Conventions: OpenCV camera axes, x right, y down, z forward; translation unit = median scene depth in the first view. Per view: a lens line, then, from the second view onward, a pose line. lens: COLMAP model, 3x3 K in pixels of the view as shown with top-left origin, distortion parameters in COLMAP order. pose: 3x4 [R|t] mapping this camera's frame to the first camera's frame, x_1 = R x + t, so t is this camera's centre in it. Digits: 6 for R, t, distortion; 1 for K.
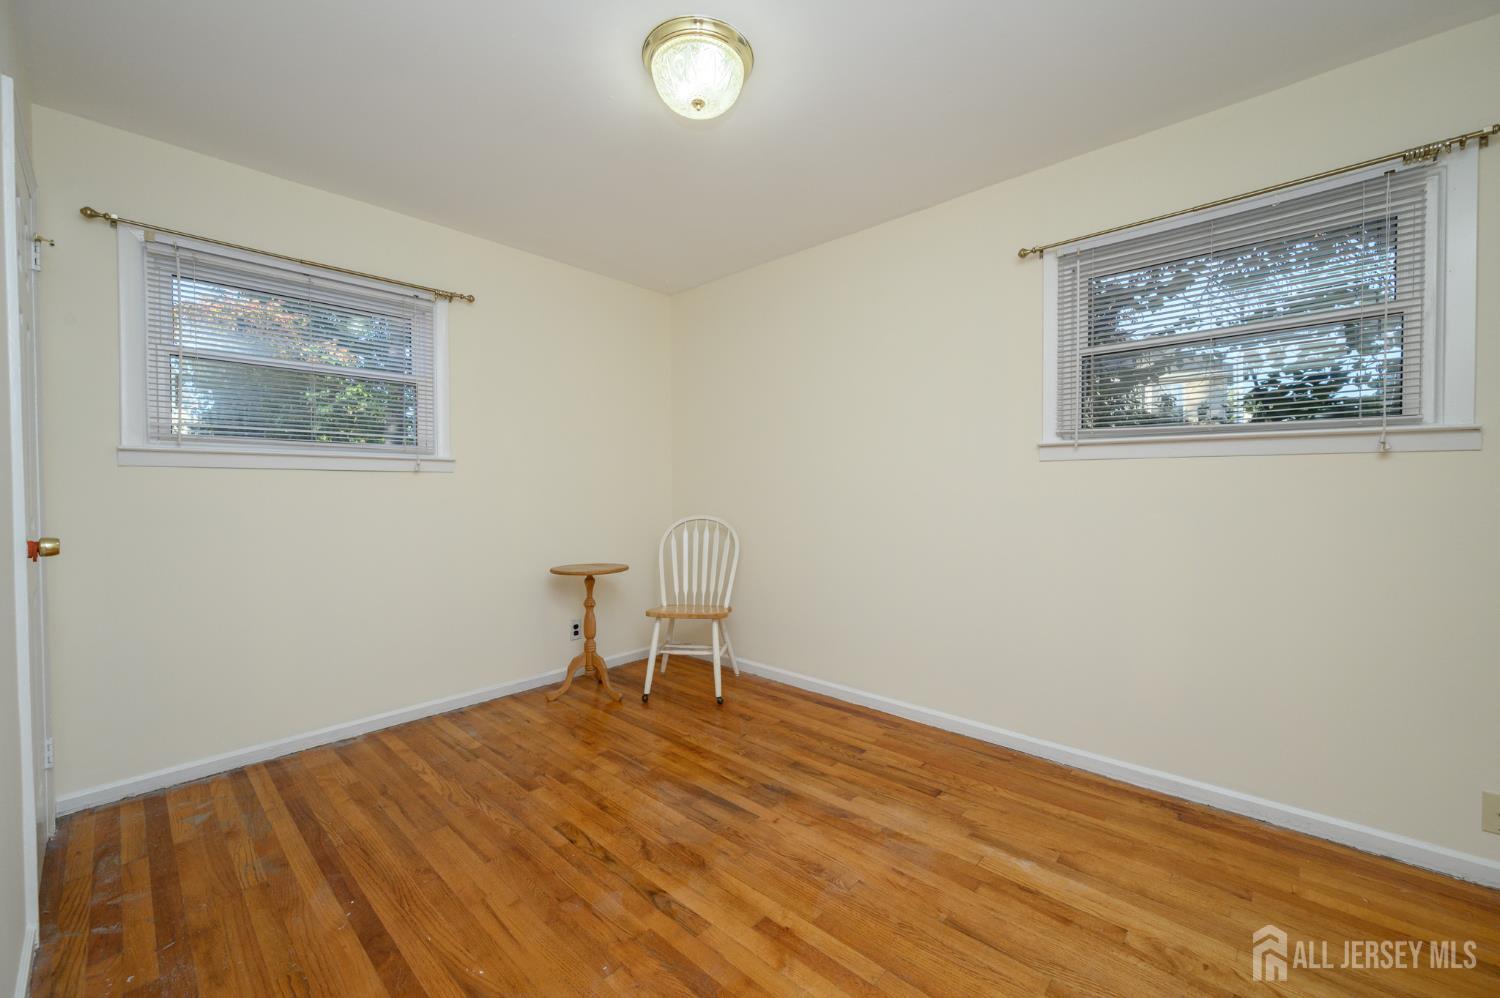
lens RADIAL K [[589.0, 0, 748.1], [0, 589.0, 497.5], [0, 0, 1]] dist [0.002523, -0.000723]
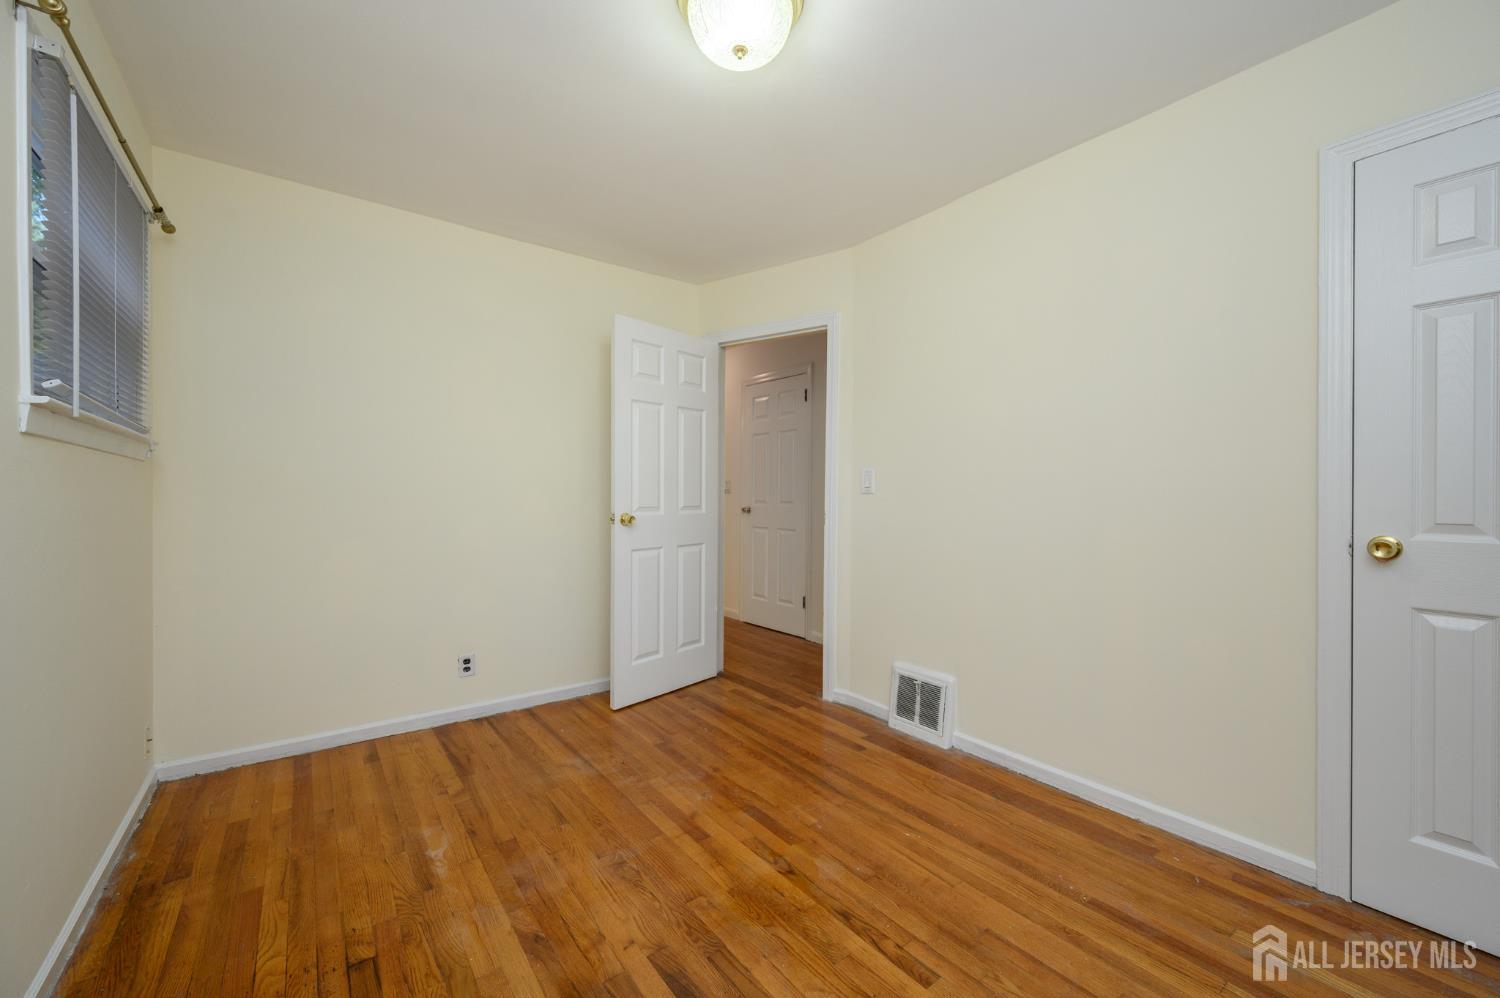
lens RADIAL K [[589.0, 0, 751.5], [0, 589.0, 498.3], [0, 0, 1]] dist [0.002523, -0.000723]
pose [[-0.983510, -0.000771, 0.180851, -0.268490], [0.002169, 0.999869, 0.016056, -0.019102], [-0.180839, 0.016184, -0.983379, 1.932765]]
